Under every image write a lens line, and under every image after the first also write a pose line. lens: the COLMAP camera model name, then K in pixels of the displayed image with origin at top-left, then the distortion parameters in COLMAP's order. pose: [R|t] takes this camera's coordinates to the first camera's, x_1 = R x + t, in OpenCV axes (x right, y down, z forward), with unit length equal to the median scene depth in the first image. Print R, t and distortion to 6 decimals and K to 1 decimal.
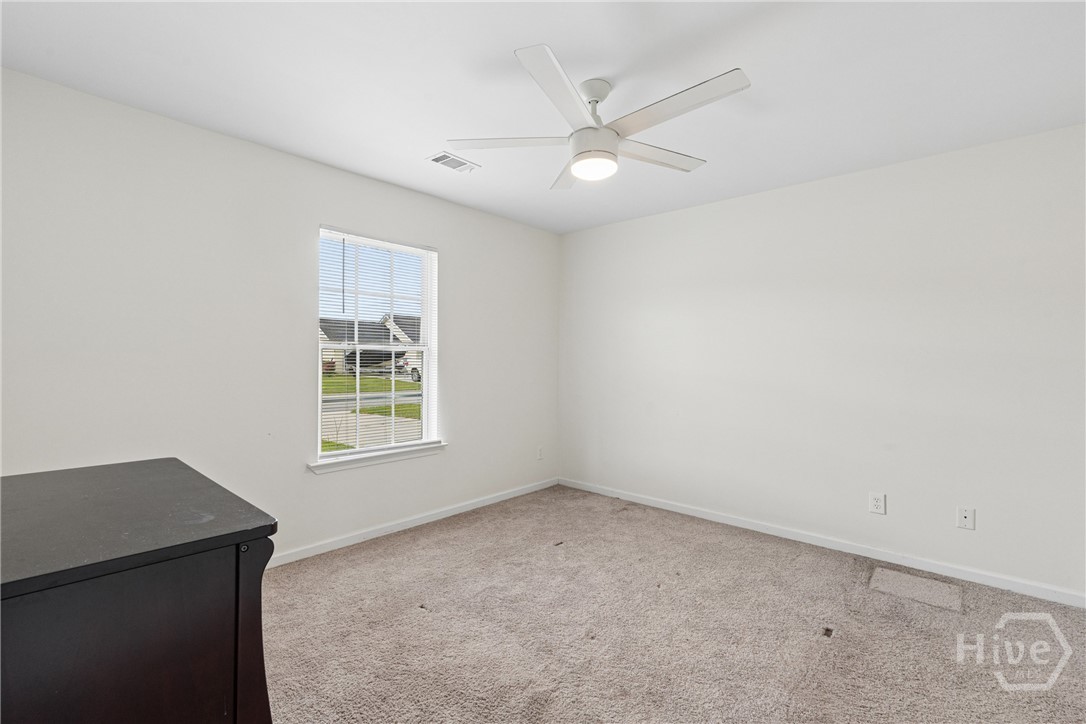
lens RADIAL K [[476.3, 0, 546.8], [0, 476.3, 355.4], [0, 0, 1]] dist [-0.001520, -0.000320]
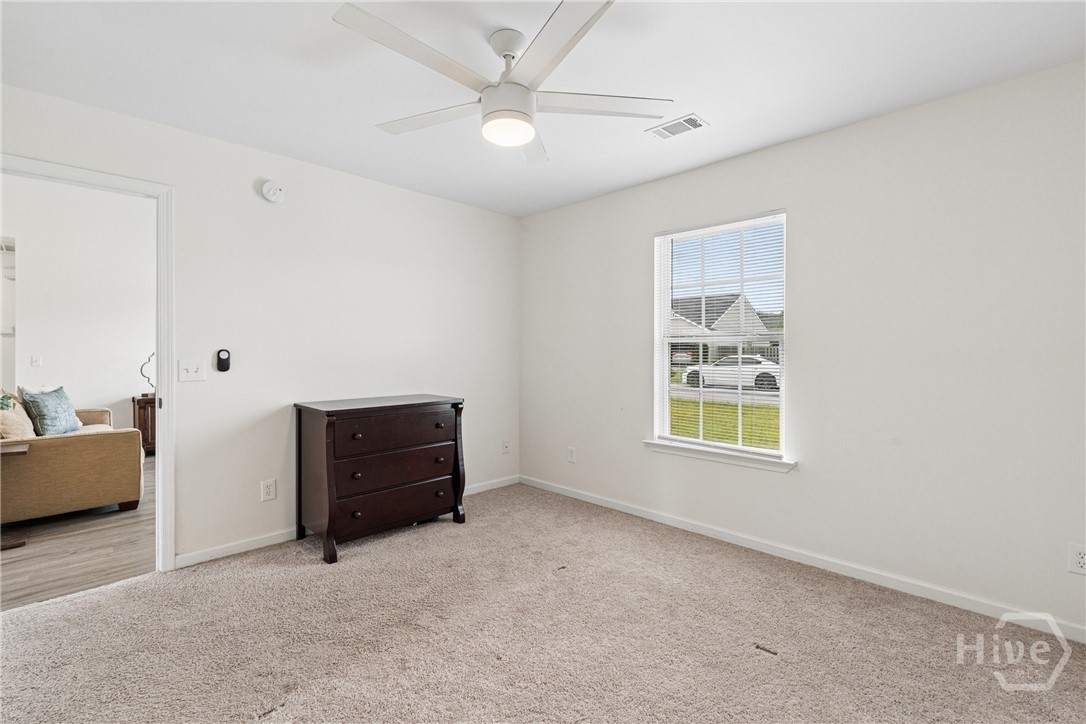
lens RADIAL K [[476.3, 0, 546.8], [0, 476.3, 355.4], [0, 0, 1]] dist [-0.001520, -0.000320]
pose [[-0.041163, -0.000412, -0.999152, 0.634718], [0.004993, 0.999987, -0.000618, 0.015528], [0.999140, -0.005015, -0.041160, 0.732777]]
